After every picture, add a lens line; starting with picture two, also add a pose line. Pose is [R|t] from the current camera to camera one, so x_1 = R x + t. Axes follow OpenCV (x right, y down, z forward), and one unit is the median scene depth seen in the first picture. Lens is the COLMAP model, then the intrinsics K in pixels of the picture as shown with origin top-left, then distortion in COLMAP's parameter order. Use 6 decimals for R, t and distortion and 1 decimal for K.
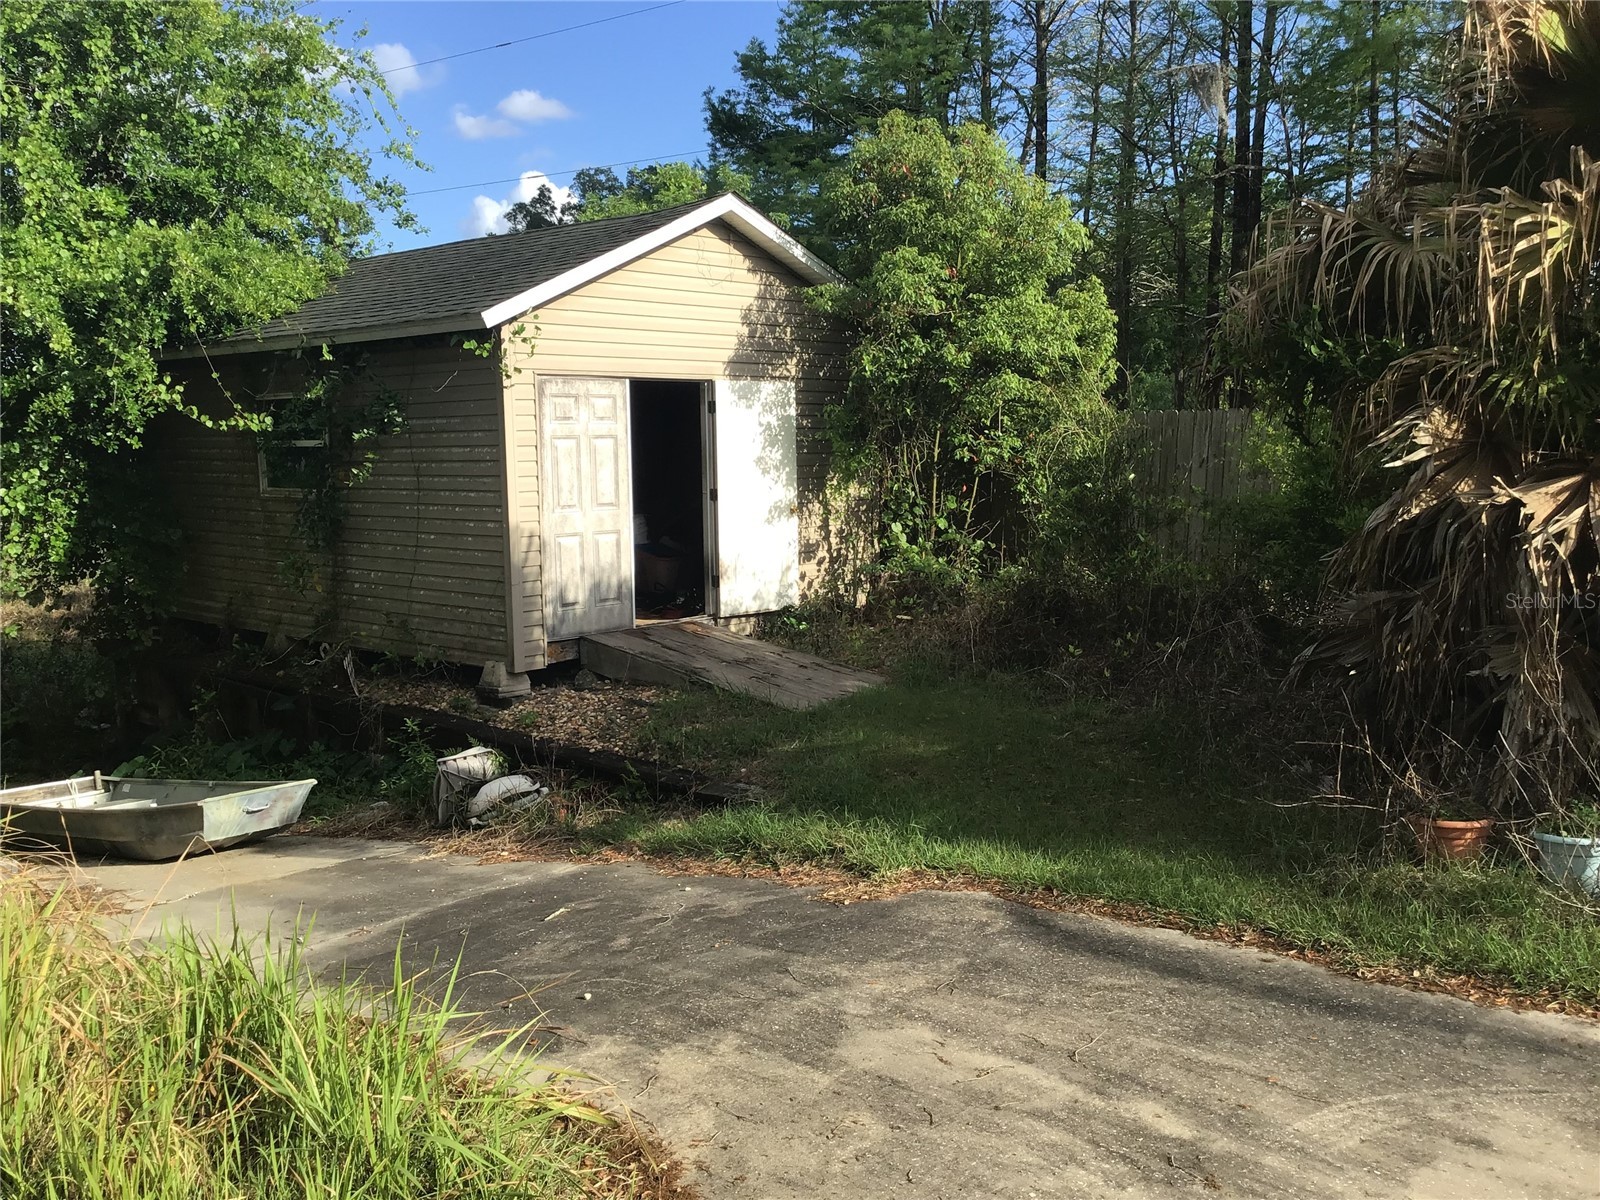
lens RADIAL K [[1458.2, 0, 803.4], [0, 1458.2, 594.5], [0, 0, 1]] dist [0.100497, -0.172181]
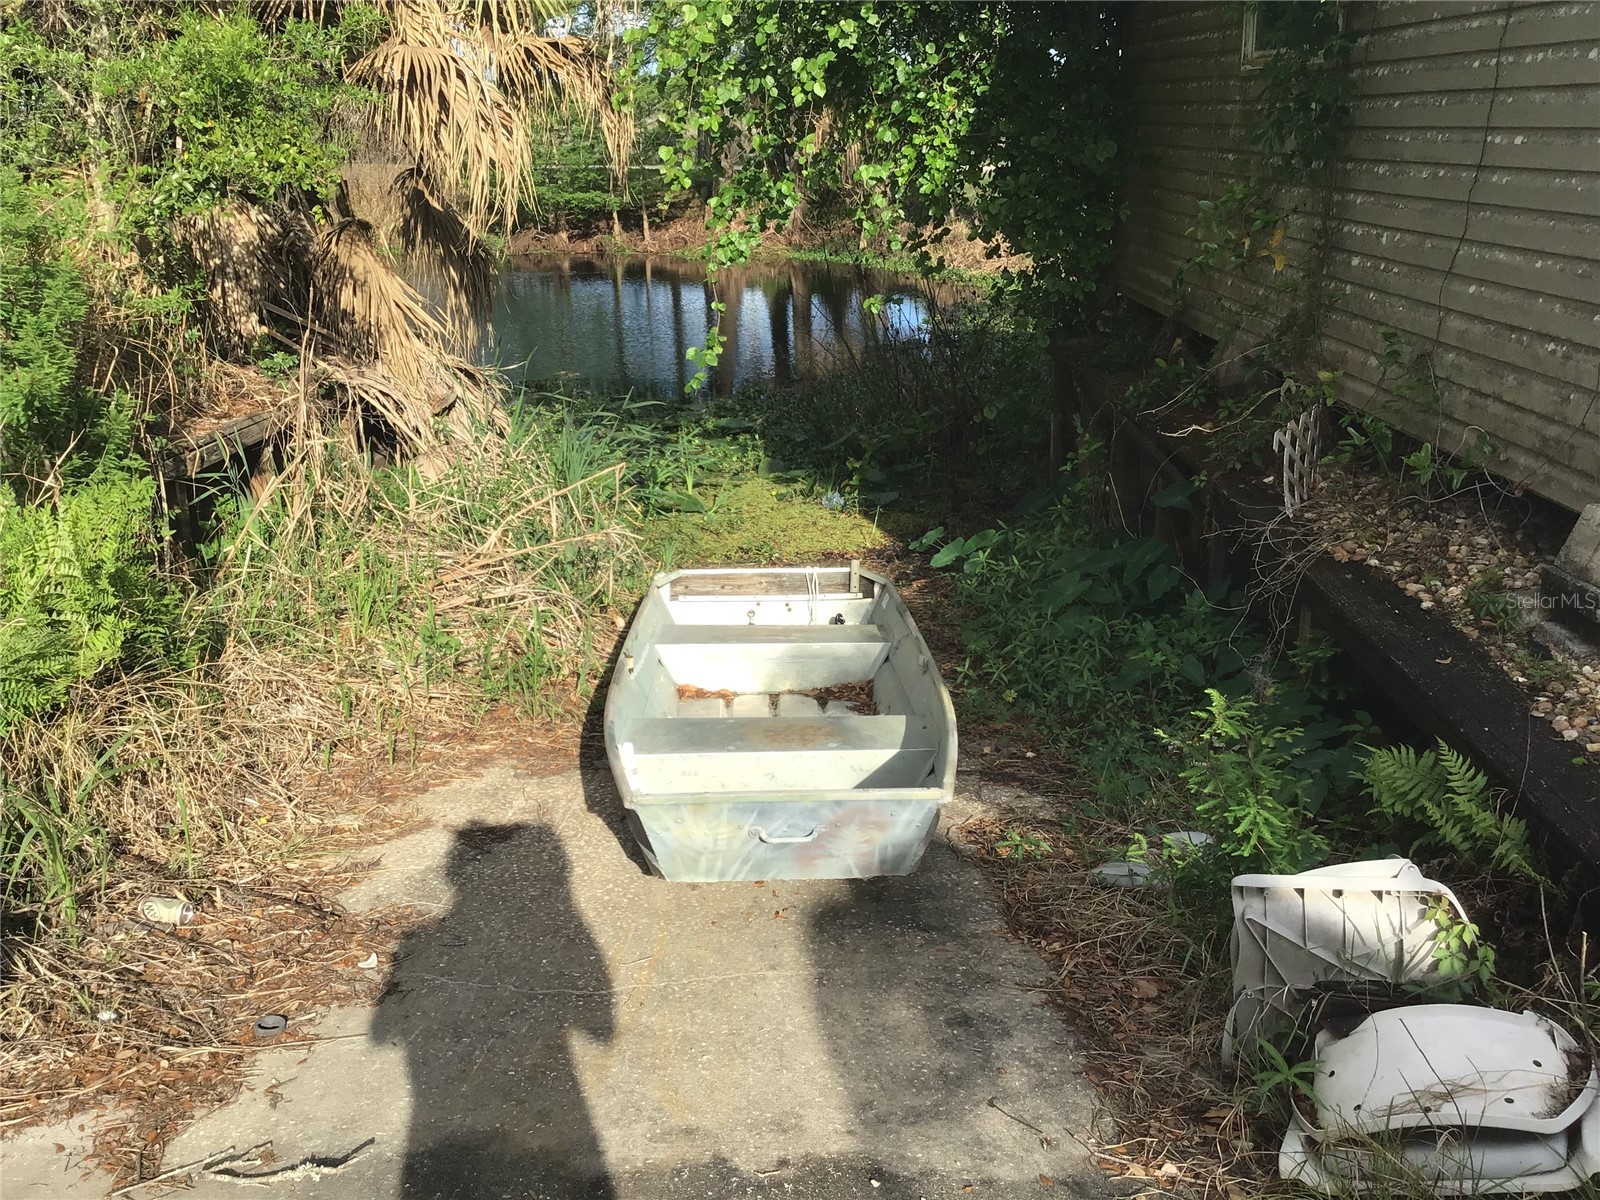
lens RADIAL K [[1458.2, 0, 803.4], [0, 1458.2, 594.5], [0, 0, 1]] dist [0.100497, -0.172181]
pose [[0.696812, 0.221210, -0.682289, -0.095698], [-0.068772, 0.967476, 0.243437, -0.006339], [0.713949, -0.122707, 0.689362, 0.587088]]
